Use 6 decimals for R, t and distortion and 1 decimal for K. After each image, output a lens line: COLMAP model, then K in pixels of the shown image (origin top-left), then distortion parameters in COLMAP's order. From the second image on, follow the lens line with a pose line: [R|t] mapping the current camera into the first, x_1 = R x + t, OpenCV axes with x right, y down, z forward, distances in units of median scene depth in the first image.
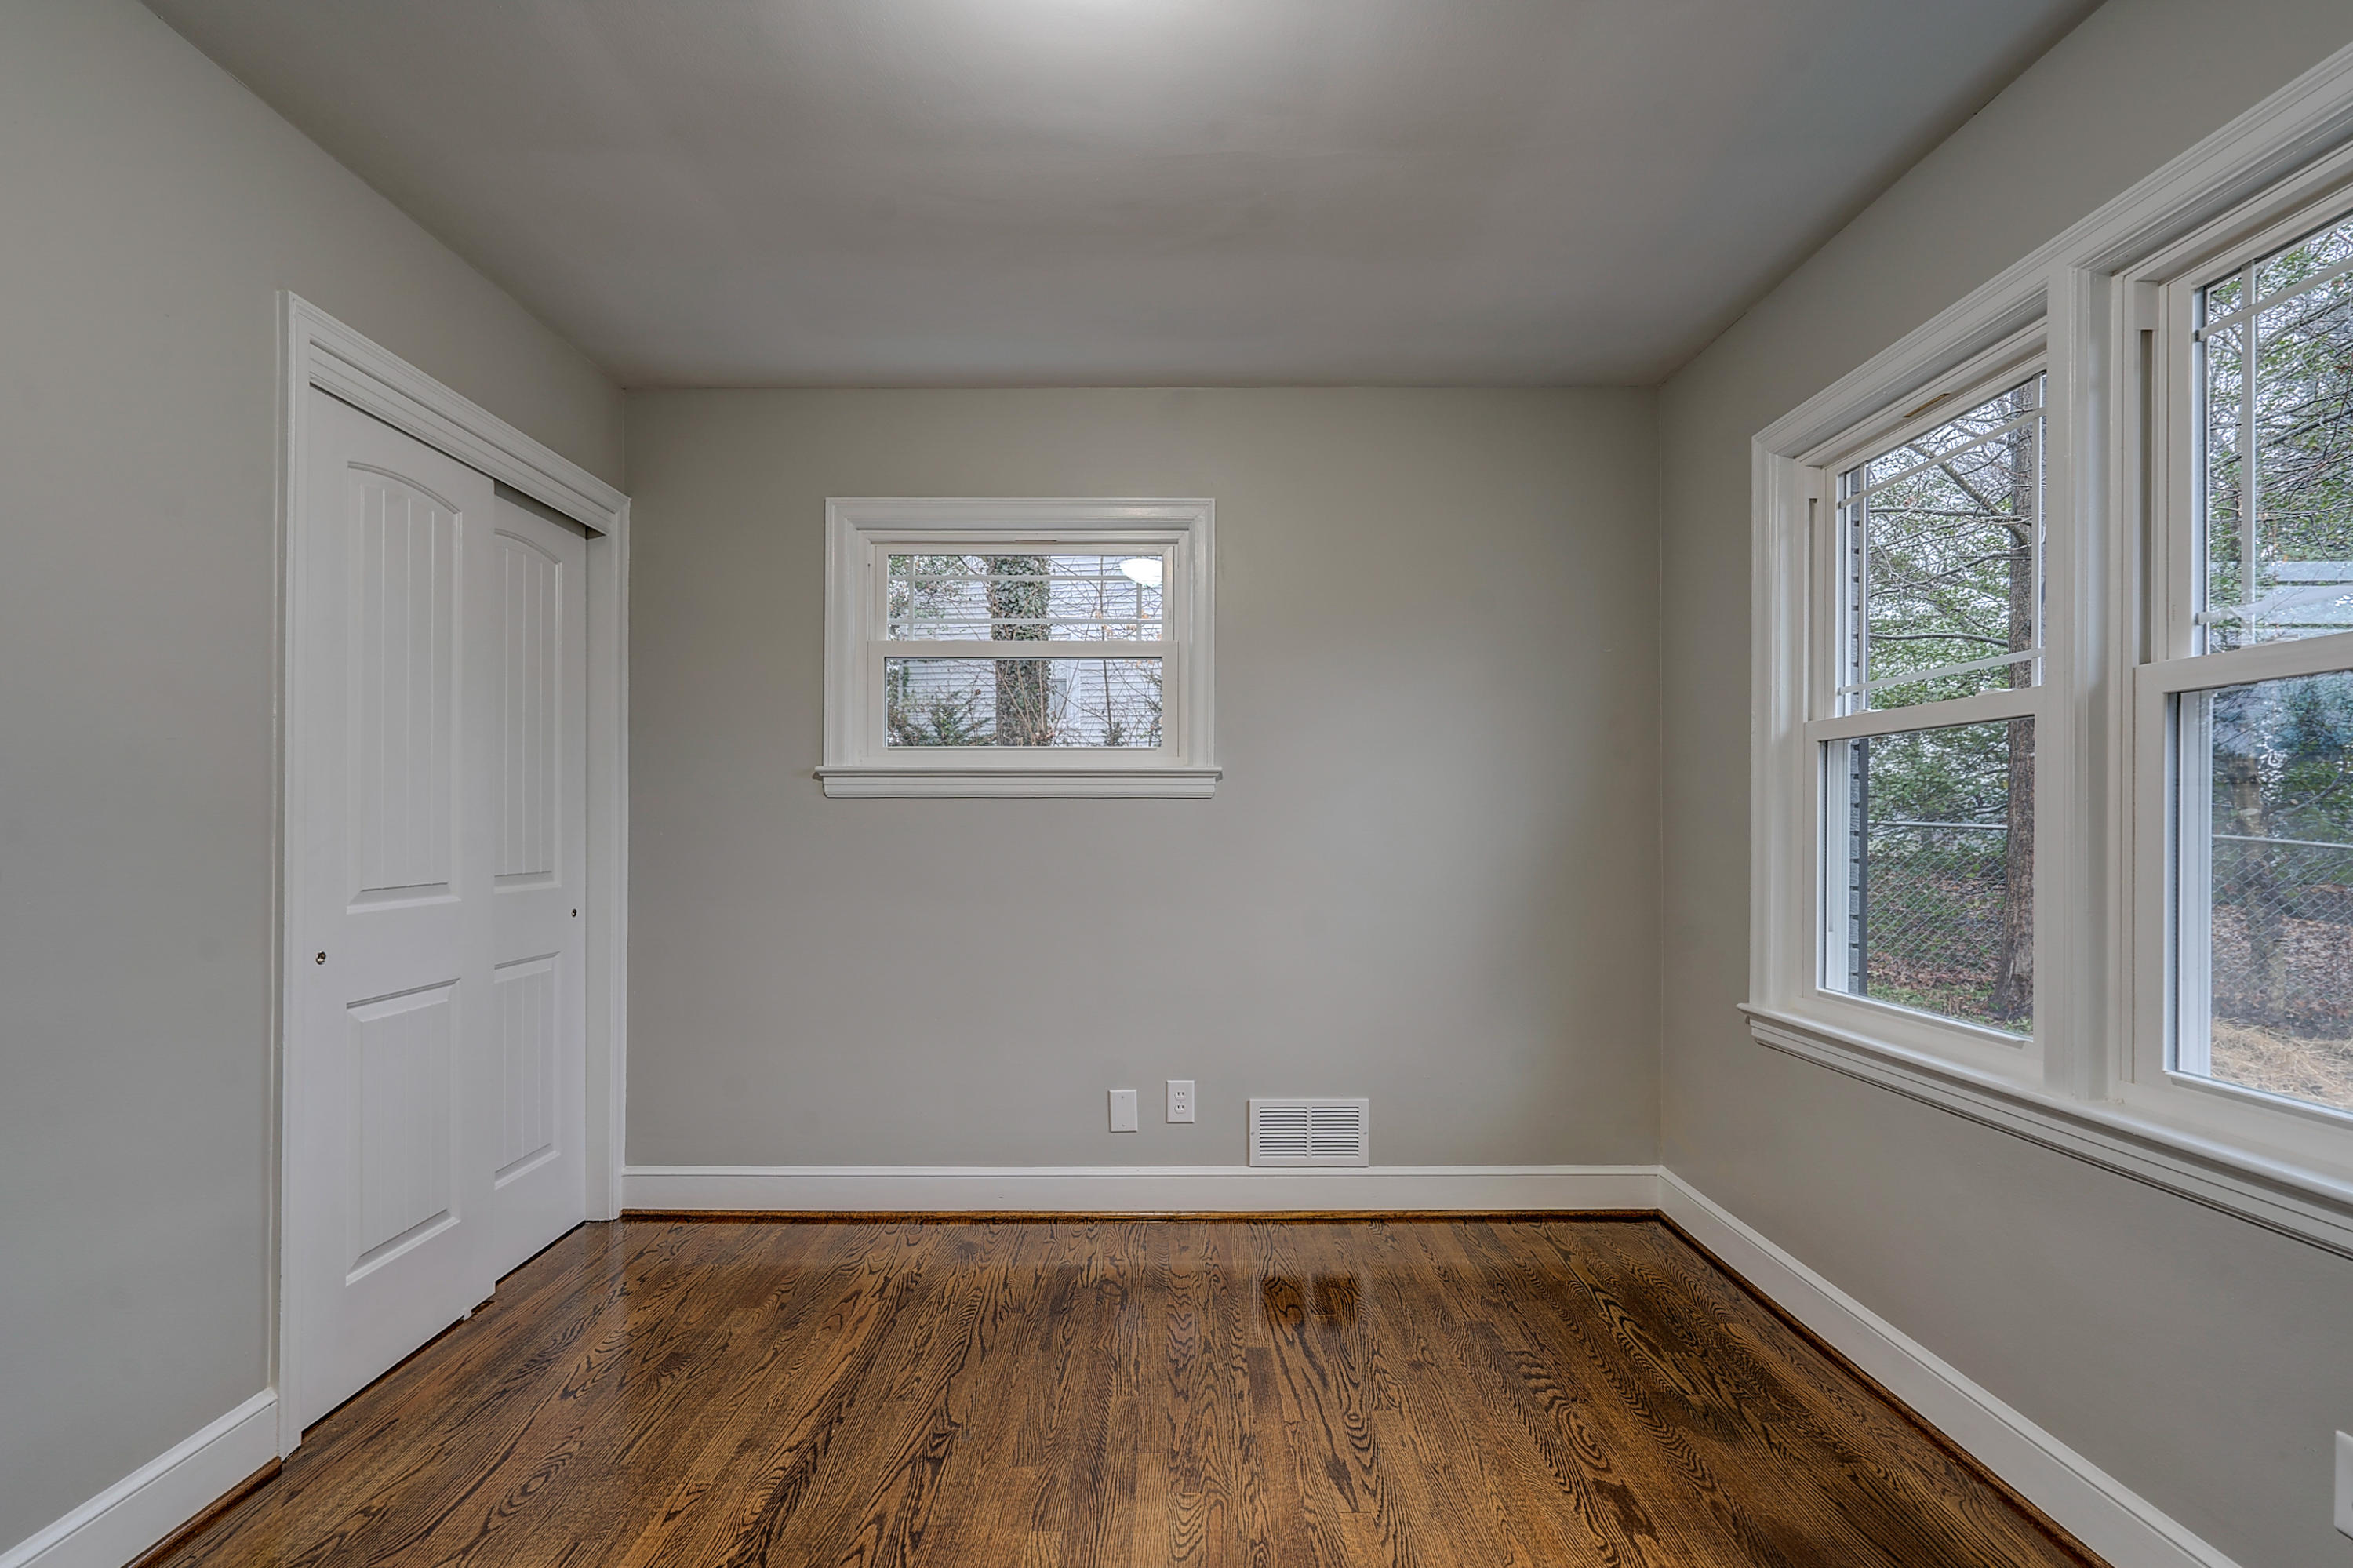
lens RADIAL K [[1078.7, 0, 1171.5], [0, 1078.7, 824.9], [0, 0, 1]] dist [-0.004465, 0.000392]
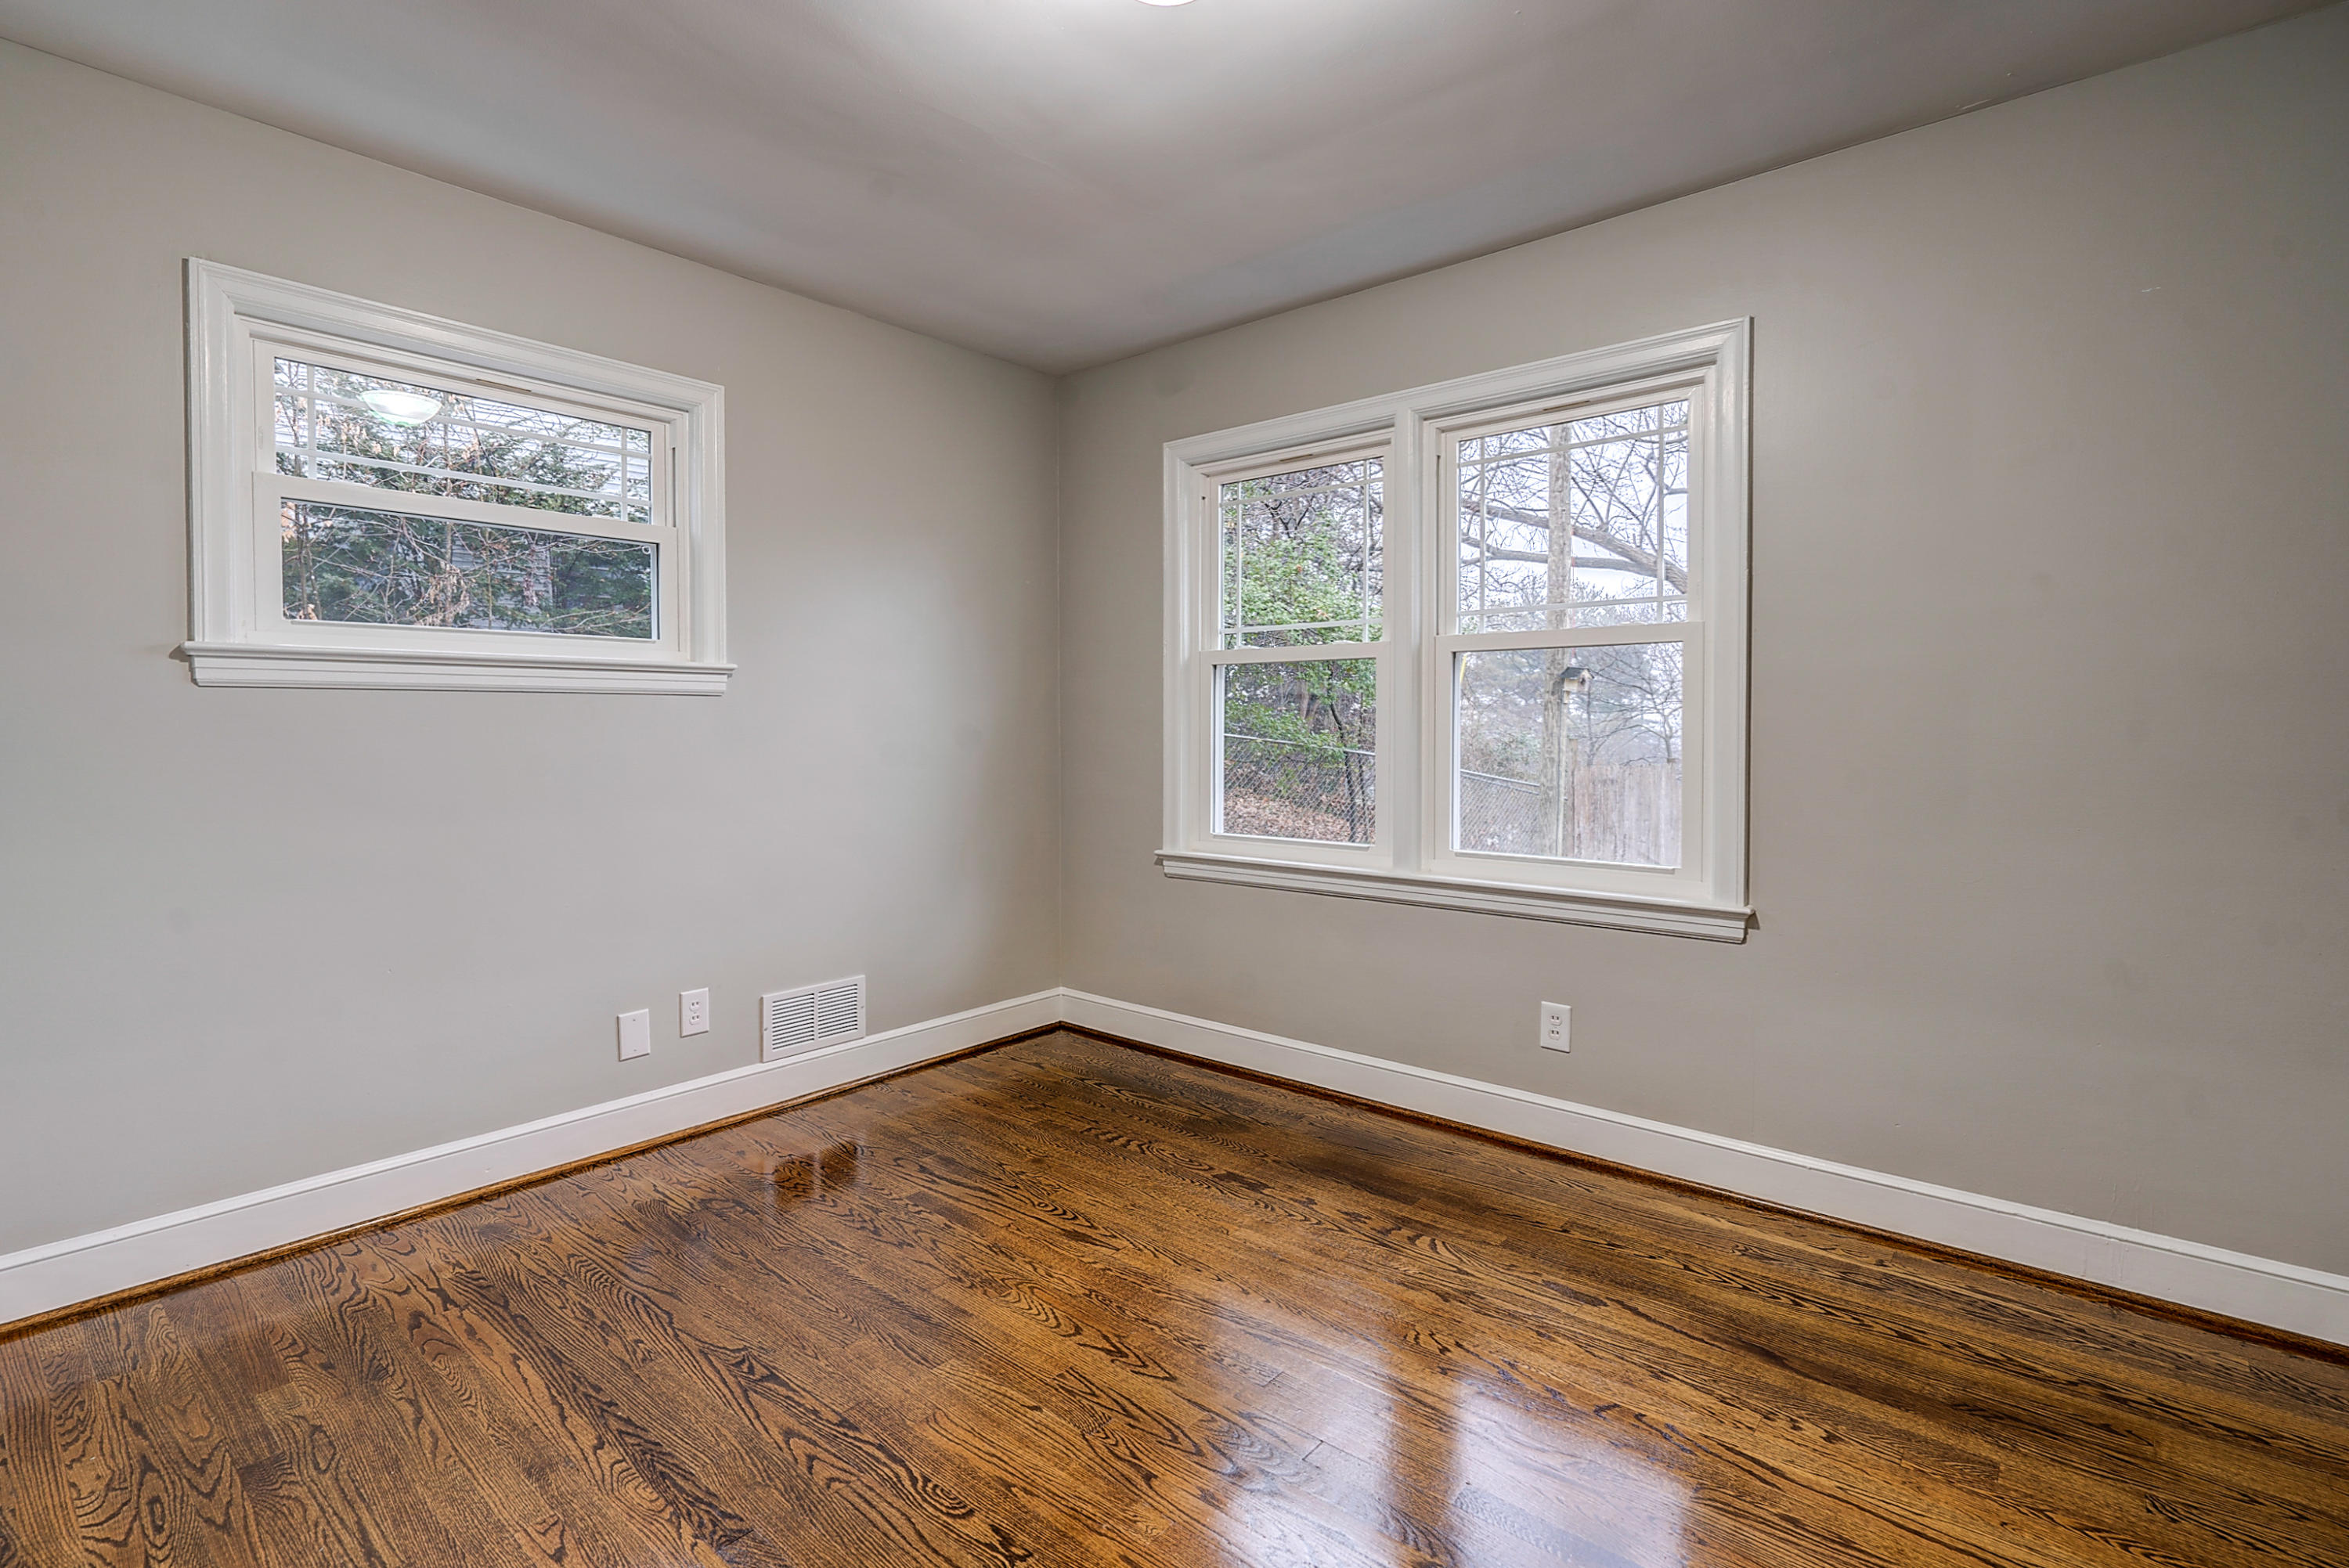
lens RADIAL K [[1099.1, 0, 1134.6], [0, 1099.1, 745.6], [0, 0, 1]] dist [-0.002046, 0.000500]
pose [[0.663818, -0.018449, 0.747666, -0.531192], [0.001789, 0.999732, 0.023080, -0.002362], [-0.747892, -0.013984, 0.663673, 0.074107]]
